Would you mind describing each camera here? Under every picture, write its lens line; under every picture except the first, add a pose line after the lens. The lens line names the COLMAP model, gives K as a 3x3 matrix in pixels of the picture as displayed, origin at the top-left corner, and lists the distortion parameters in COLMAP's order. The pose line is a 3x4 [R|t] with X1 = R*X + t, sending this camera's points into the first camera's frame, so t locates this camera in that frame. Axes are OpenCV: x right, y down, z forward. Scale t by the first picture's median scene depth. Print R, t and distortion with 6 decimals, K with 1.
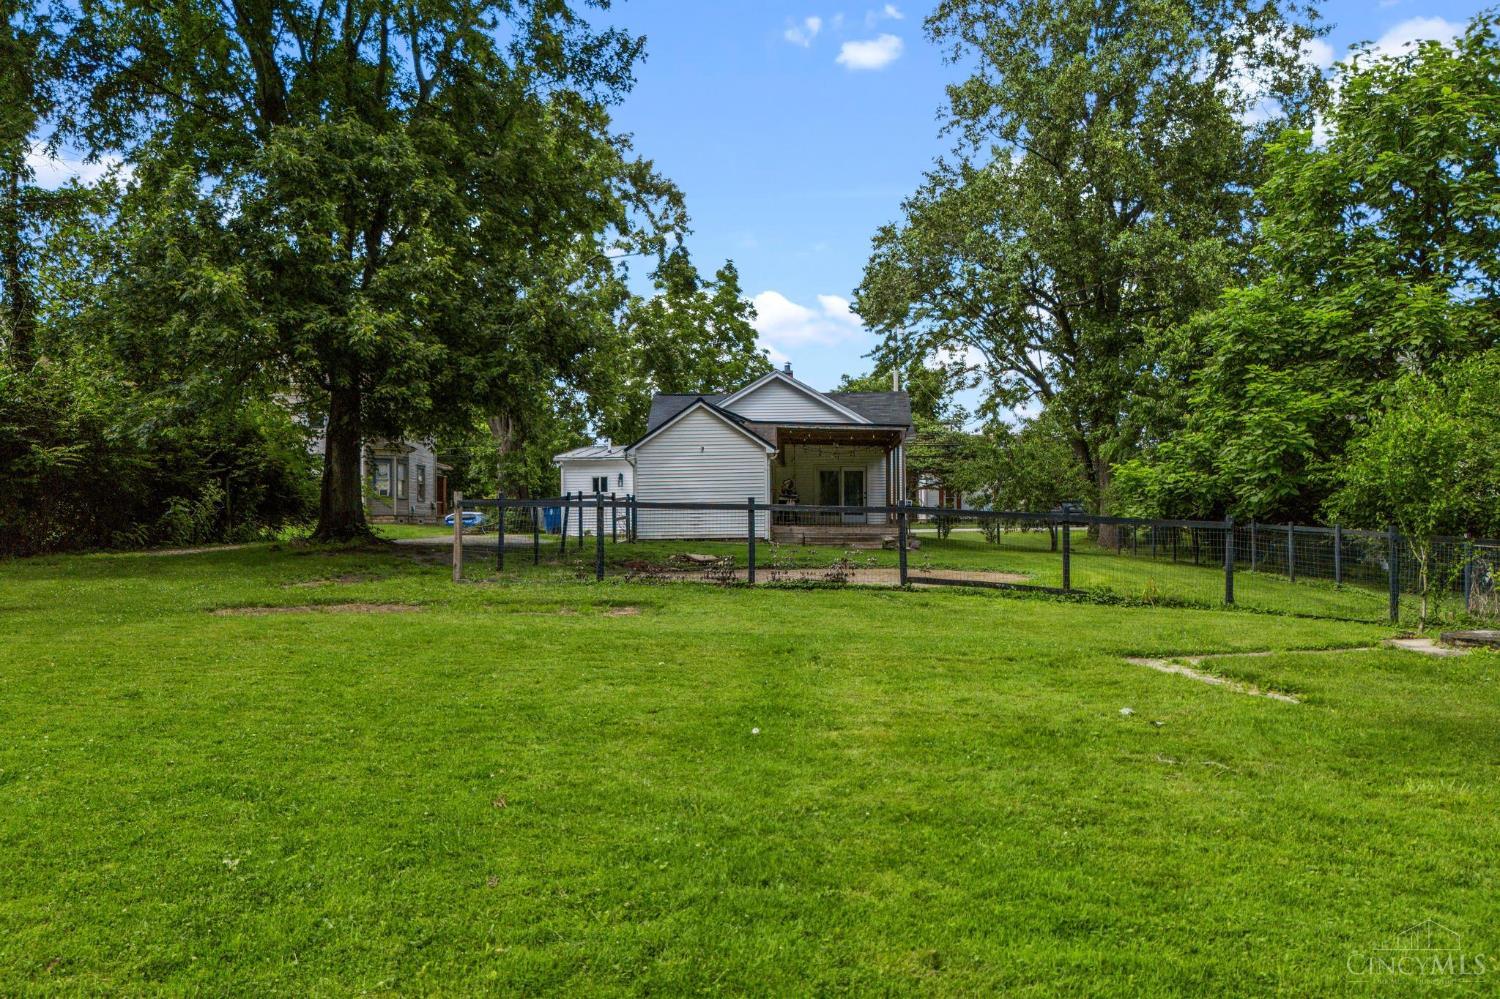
lens RADIAL K [[1132.2, 0, 741.9], [0, 1132.2, 510.3], [0, 0, 1]] dist [0.052476, -0.037349]
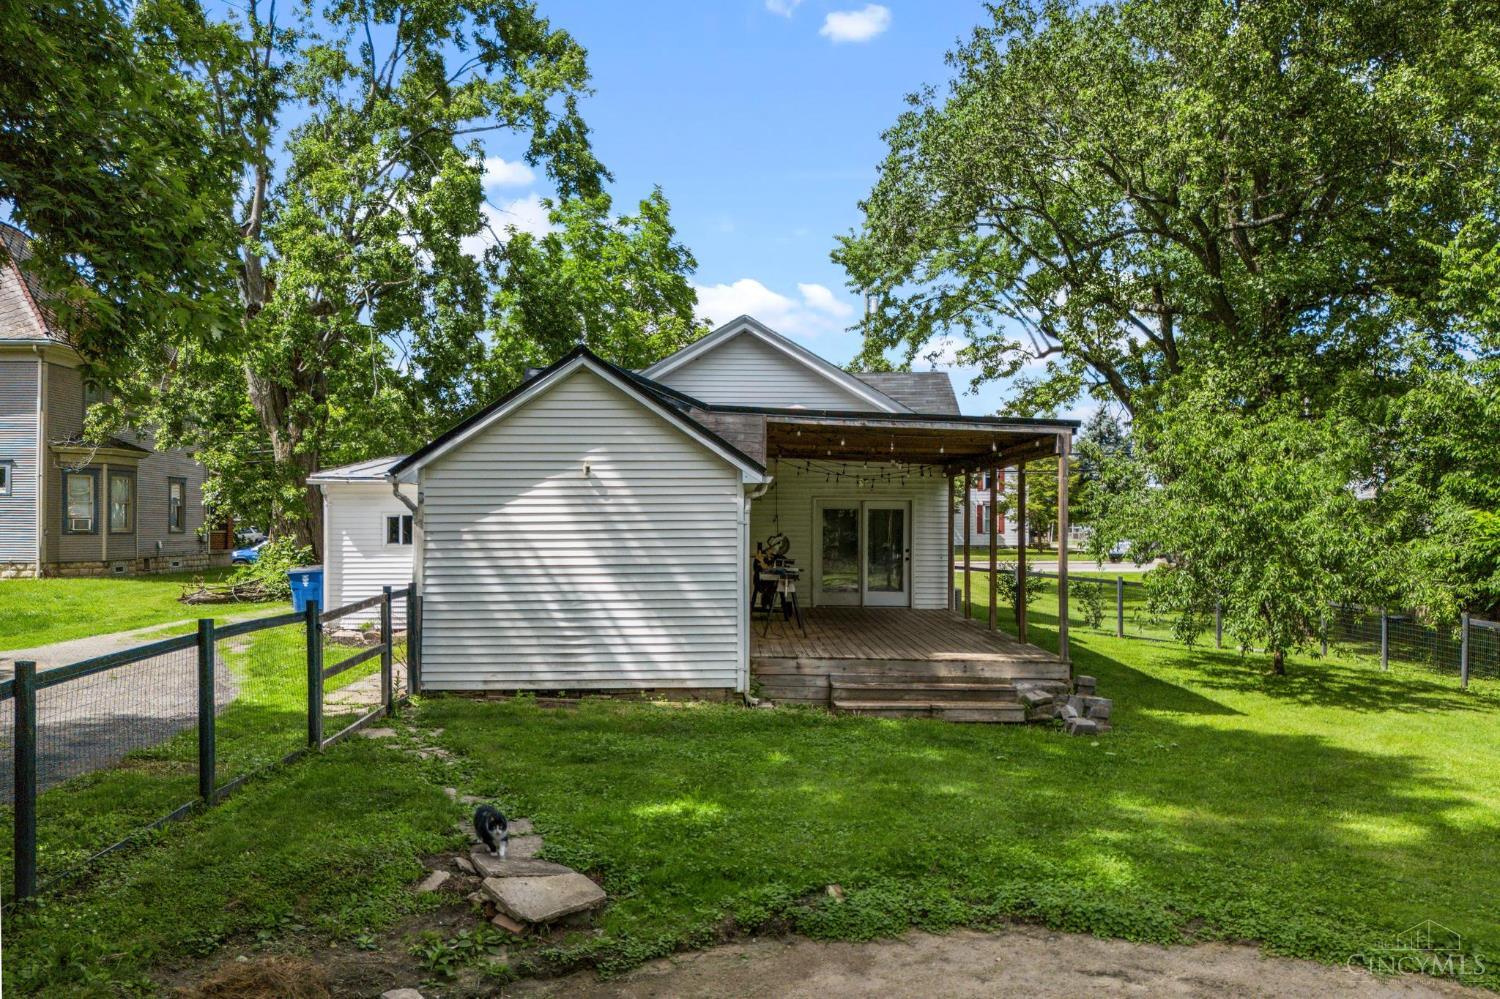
lens RADIAL K [[1132.2, 0, 764.6], [0, 1132.2, 507.8], [0, 0, 1]] dist [0.052476, -0.037349]
pose [[0.996338, 0.009876, 0.084925, -0.002900], [-0.009354, 0.999935, -0.006545, -0.021729], [-0.084984, 0.005727, 0.996366, 0.327000]]
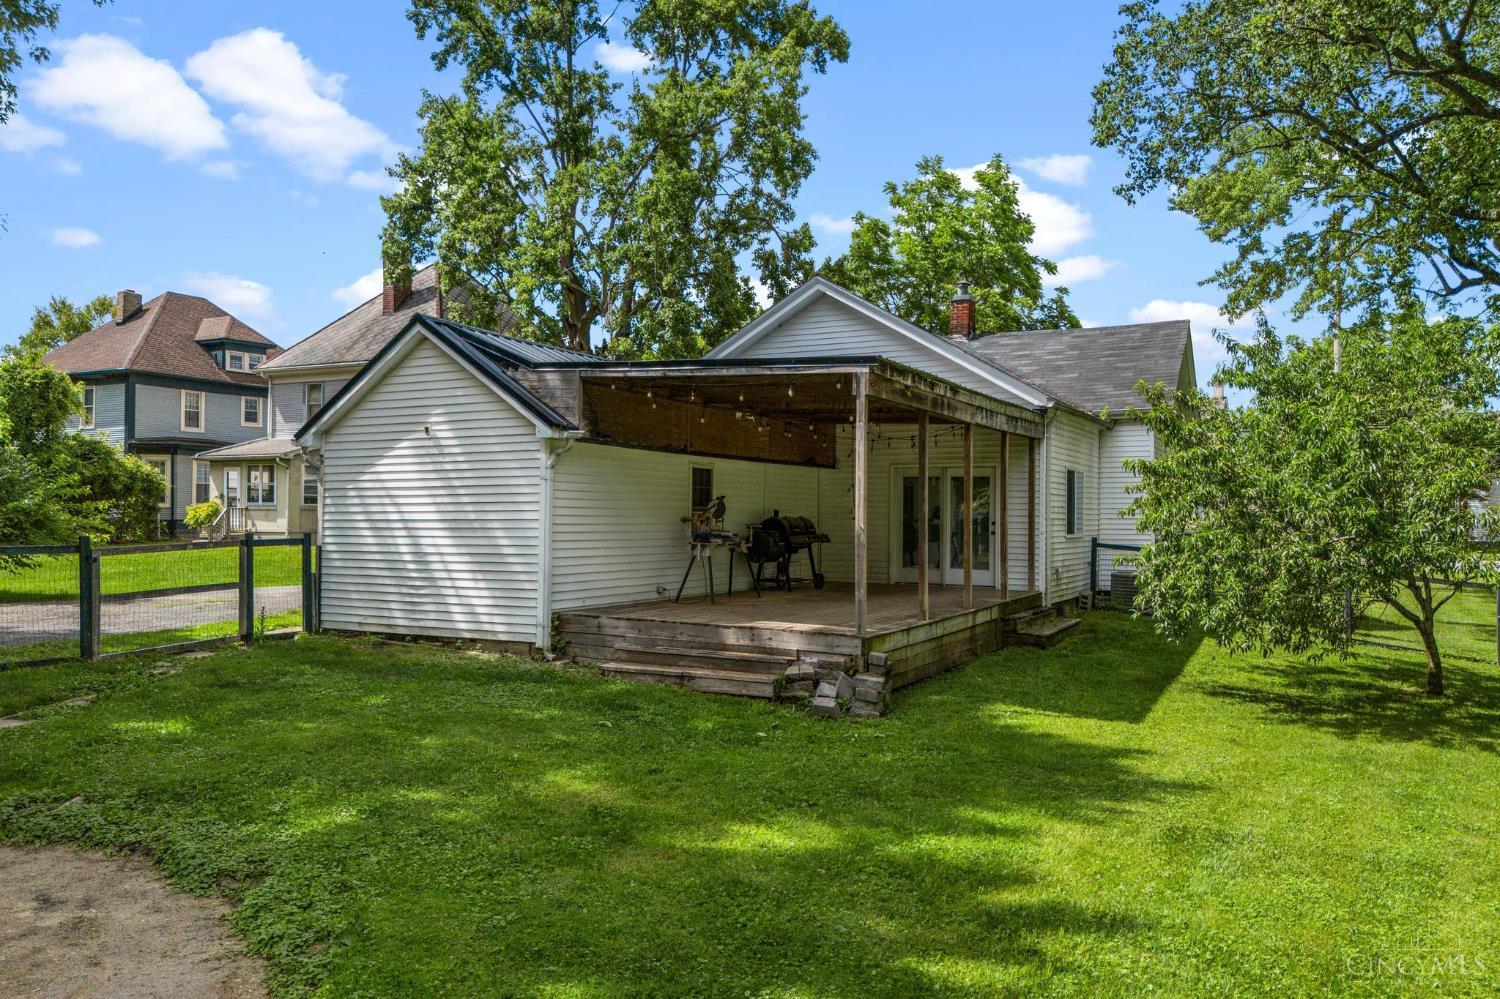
lens RADIAL K [[1132.2, 0, 753.3], [0, 1132.2, 493.7], [0, 0, 1]] dist [0.052476, -0.037349]
pose [[0.911297, 0.005478, -0.411714, 0.147613], [-0.010456, 0.999897, -0.009840, -0.015103], [0.411618, 0.013272, 0.911260, 0.364485]]
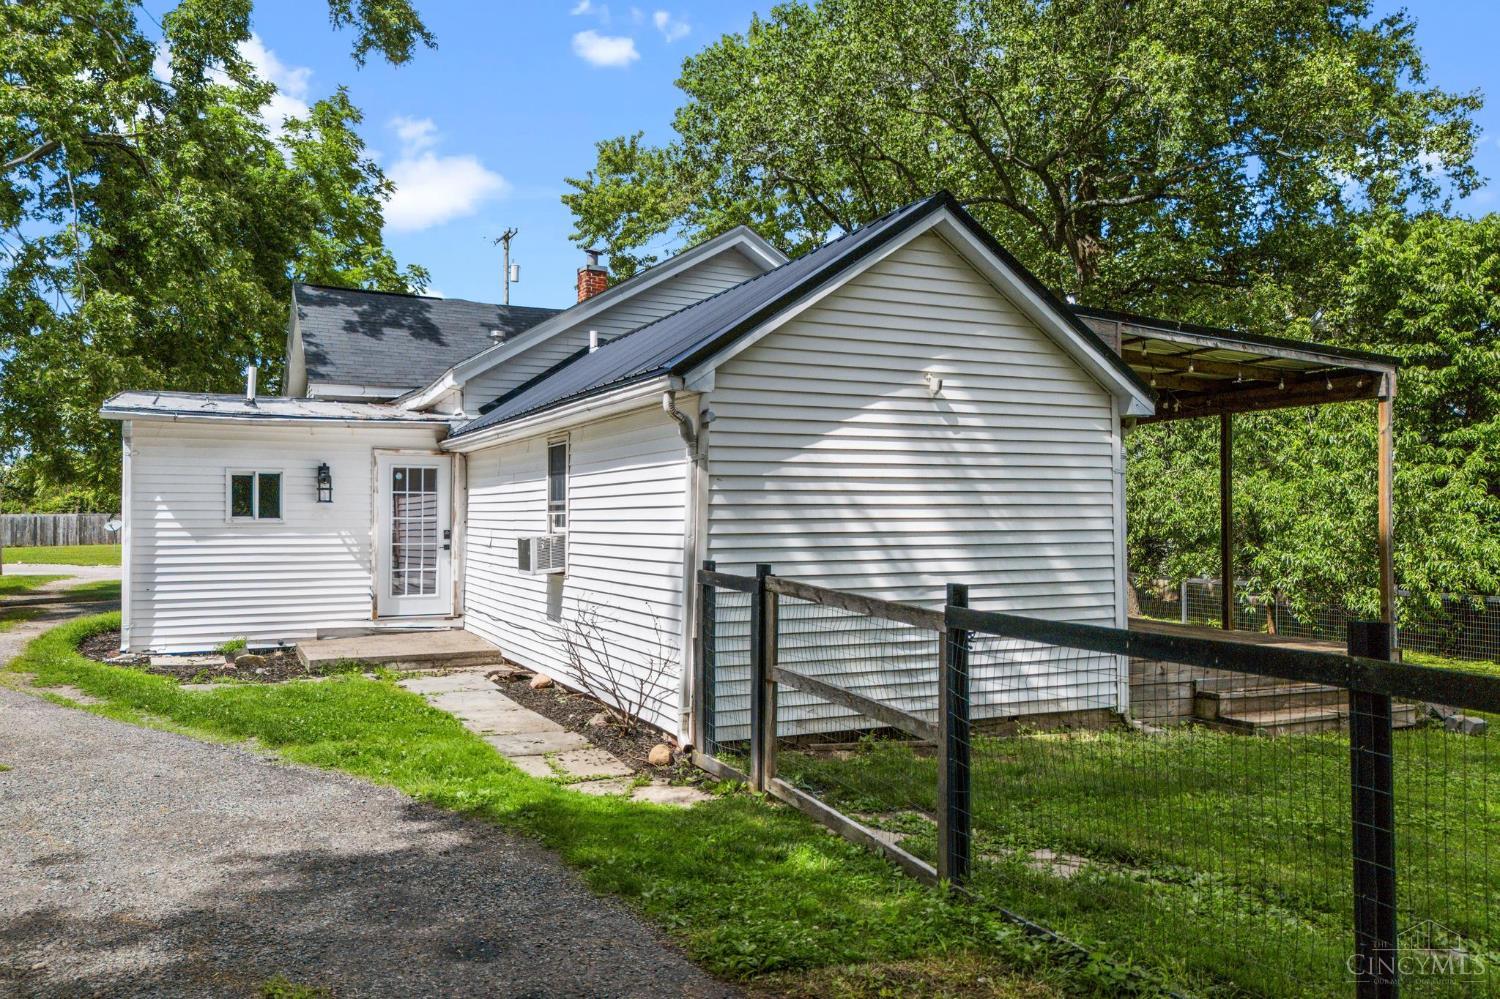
lens RADIAL K [[1132.2, 0, 761.6], [0, 1132.2, 492.0], [0, 0, 1]] dist [0.052476, -0.037349]
pose [[0.867387, 0.022057, 0.497146, -0.114446], [-0.013059, 0.999682, -0.021568, -0.012930], [-0.497463, 0.012216, 0.867399, 0.442205]]
